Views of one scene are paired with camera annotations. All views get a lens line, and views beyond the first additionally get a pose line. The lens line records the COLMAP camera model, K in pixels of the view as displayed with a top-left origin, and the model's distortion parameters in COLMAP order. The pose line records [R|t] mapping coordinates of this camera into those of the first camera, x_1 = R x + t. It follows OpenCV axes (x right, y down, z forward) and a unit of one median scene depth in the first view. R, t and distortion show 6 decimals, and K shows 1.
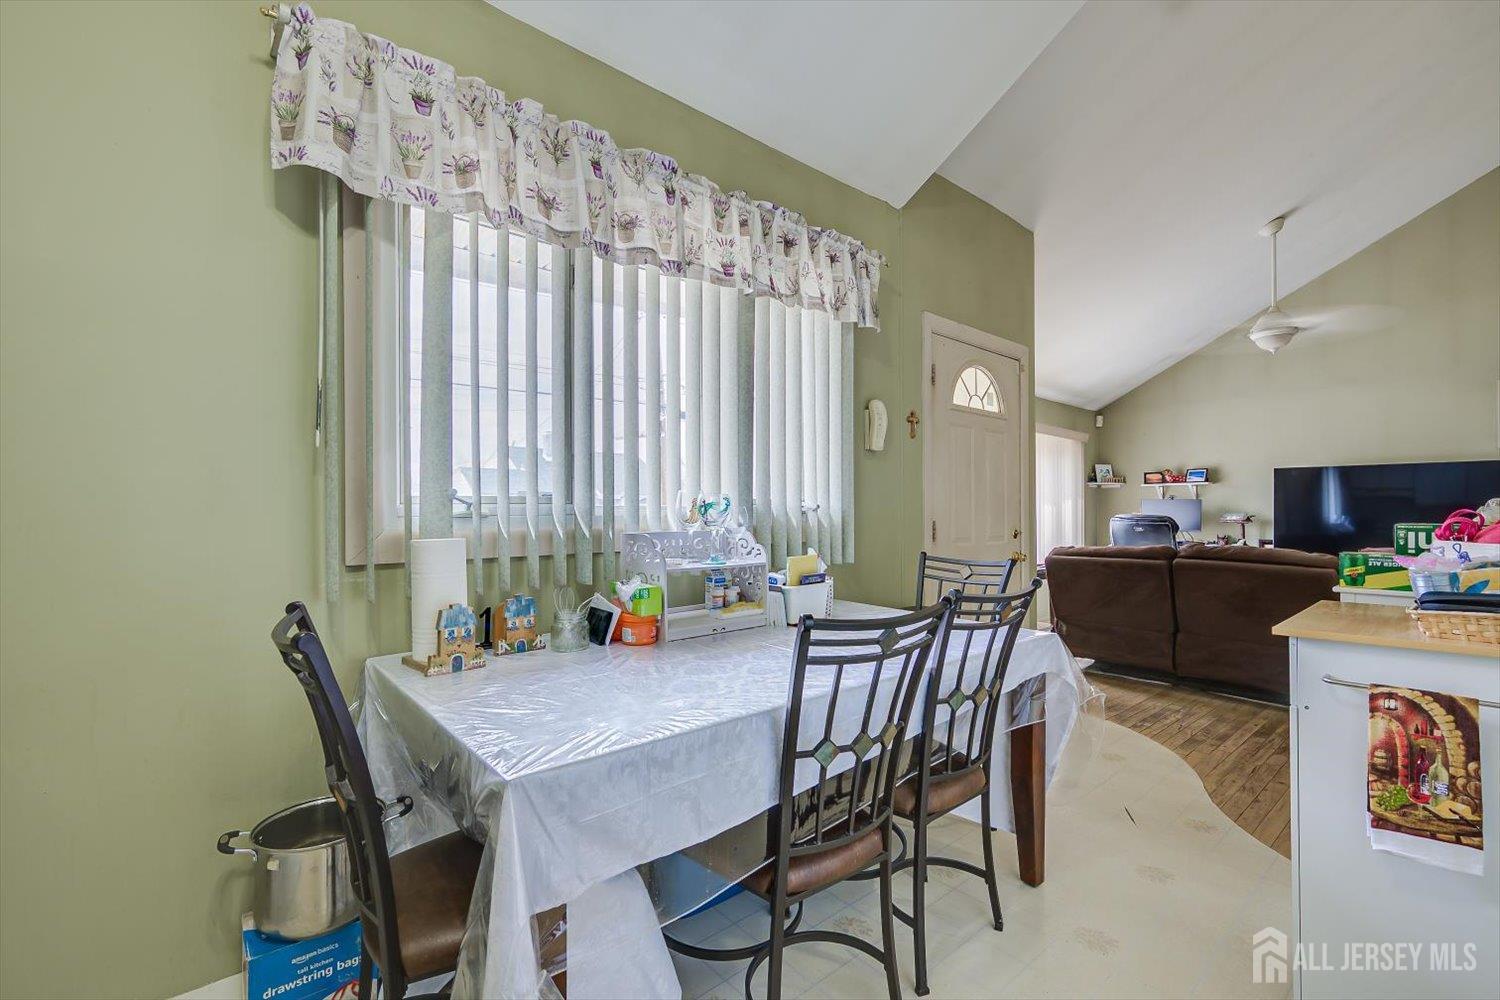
lens RADIAL K [[649.4, 0, 758.4], [0, 649.4, 508.1], [0, 0, 1]] dist [-0.000715, 0.000233]
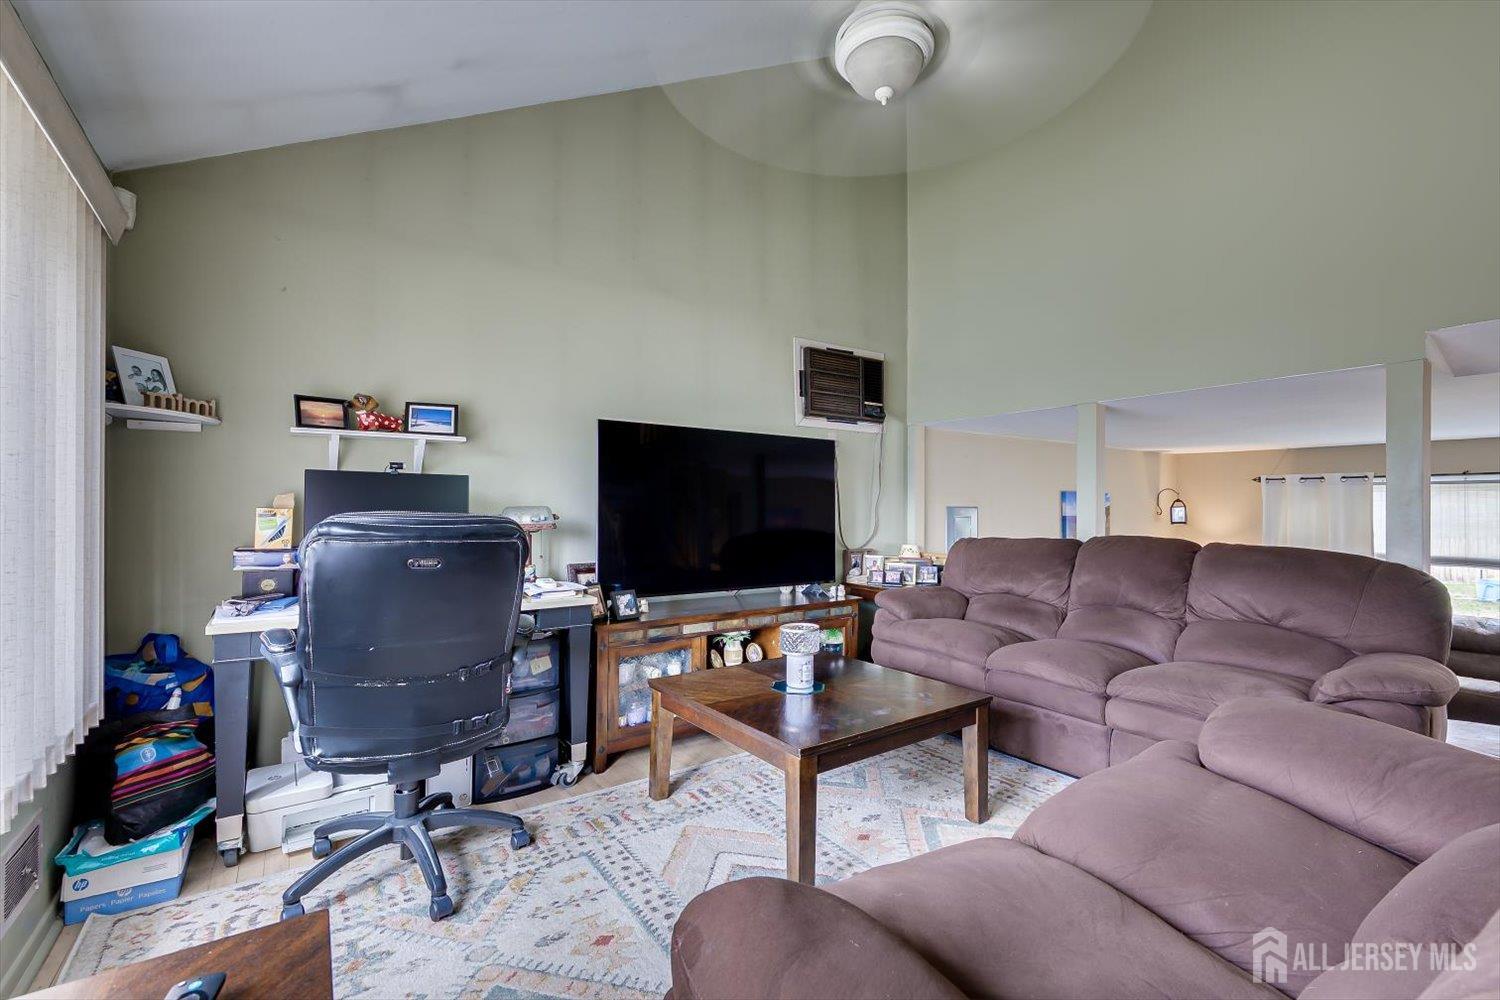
lens RADIAL K [[649.4, 0, 758.4], [0, 649.4, 508.1], [0, 0, 1]] dist [-0.000715, 0.000233]
pose [[0.109901, 0.005082, 0.993930, 0.280629], [-0.006633, 0.999968, -0.004379, 0.007173], [-0.993920, -0.006111, 0.109931, 0.733659]]
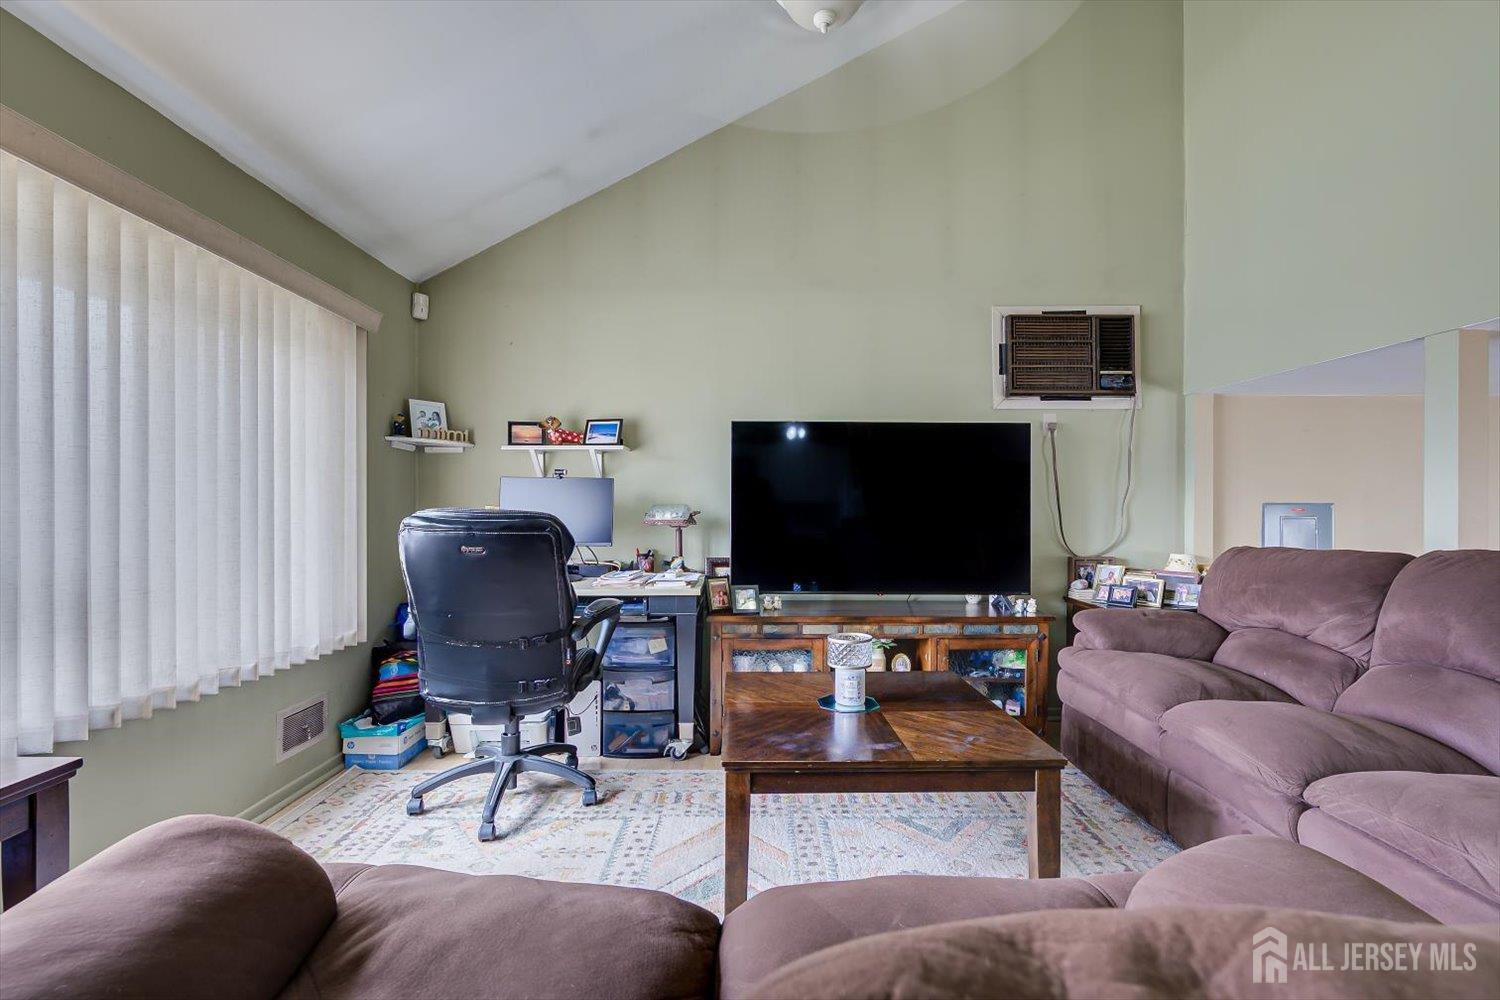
lens RADIAL K [[649.4, 0, 758.4], [0, 649.4, 508.1], [0, 0, 1]] dist [-0.000715, 0.000233]
pose [[0.656812, 0.002892, 0.754049, 0.369125], [-0.006144, 0.999980, 0.001516, 0.006887], [-0.754030, -0.005629, 0.656816, 0.569787]]
